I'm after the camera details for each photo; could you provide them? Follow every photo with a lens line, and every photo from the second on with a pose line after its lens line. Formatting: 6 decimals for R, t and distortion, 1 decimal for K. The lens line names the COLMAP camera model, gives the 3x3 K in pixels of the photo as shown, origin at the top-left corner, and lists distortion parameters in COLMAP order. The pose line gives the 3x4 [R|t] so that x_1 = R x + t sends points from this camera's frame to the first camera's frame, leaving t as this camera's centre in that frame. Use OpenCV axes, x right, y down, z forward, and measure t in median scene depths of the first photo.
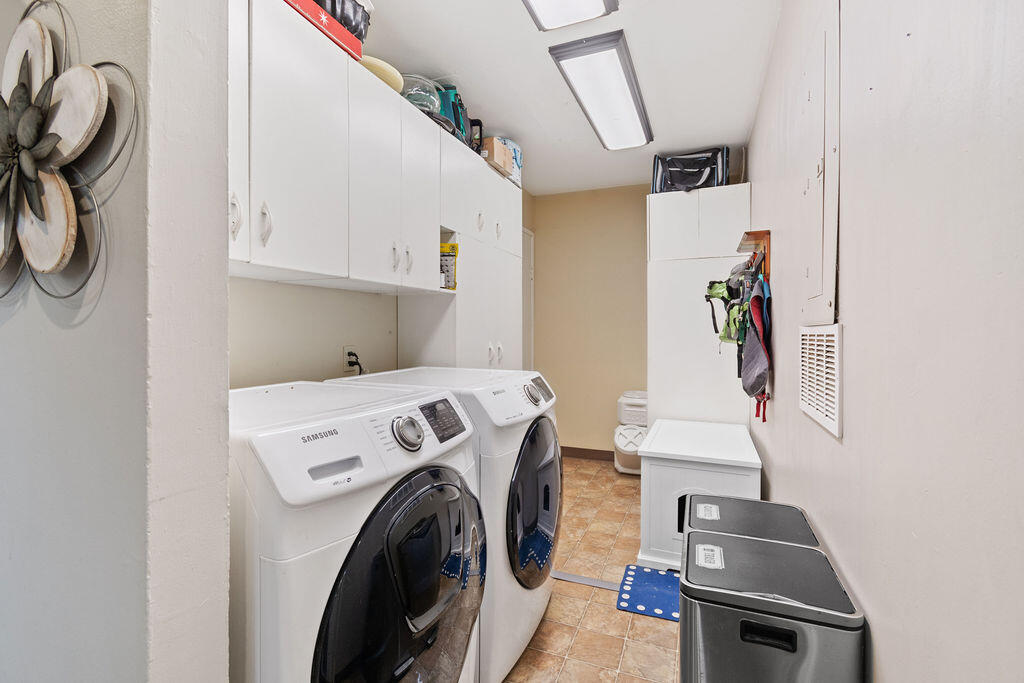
lens RADIAL K [[477.1, 0, 514.6], [0, 477.1, 329.1], [0, 0, 1]] dist [0.000037, -0.000199]
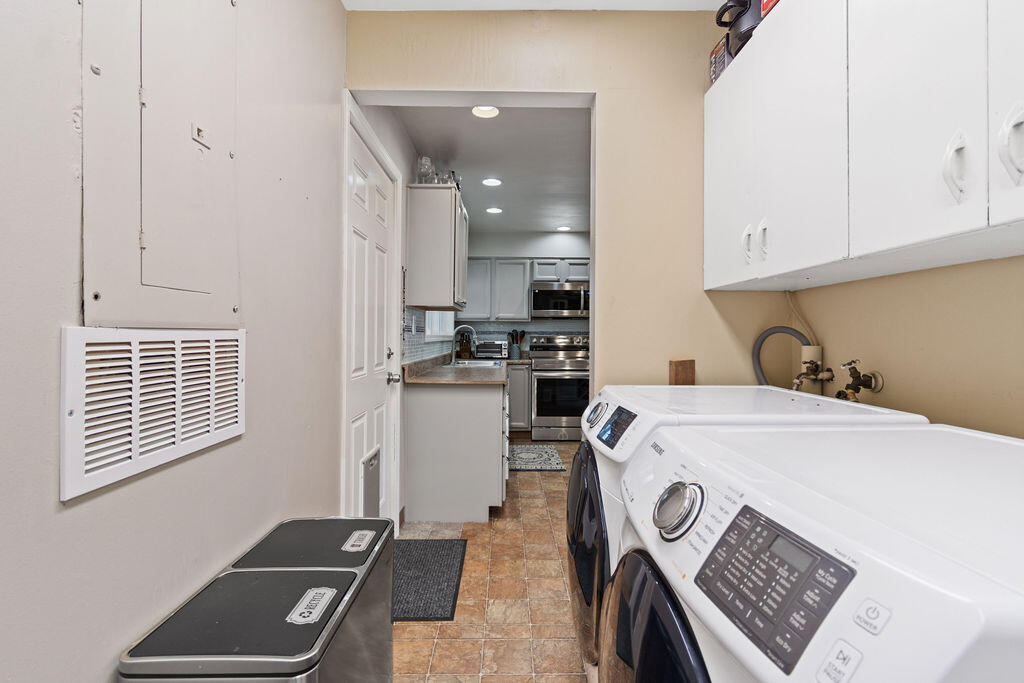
lens RADIAL K [[457.8, 0, 515.4], [0, 457.8, 318.7], [0, 0, 1]] dist [0.001508, -0.000024]
pose [[-0.922246, -0.012688, -0.386394, 0.475941], [-0.001024, 0.999538, -0.030378, -0.002614], [0.386601, -0.027620, -0.921833, 2.061463]]
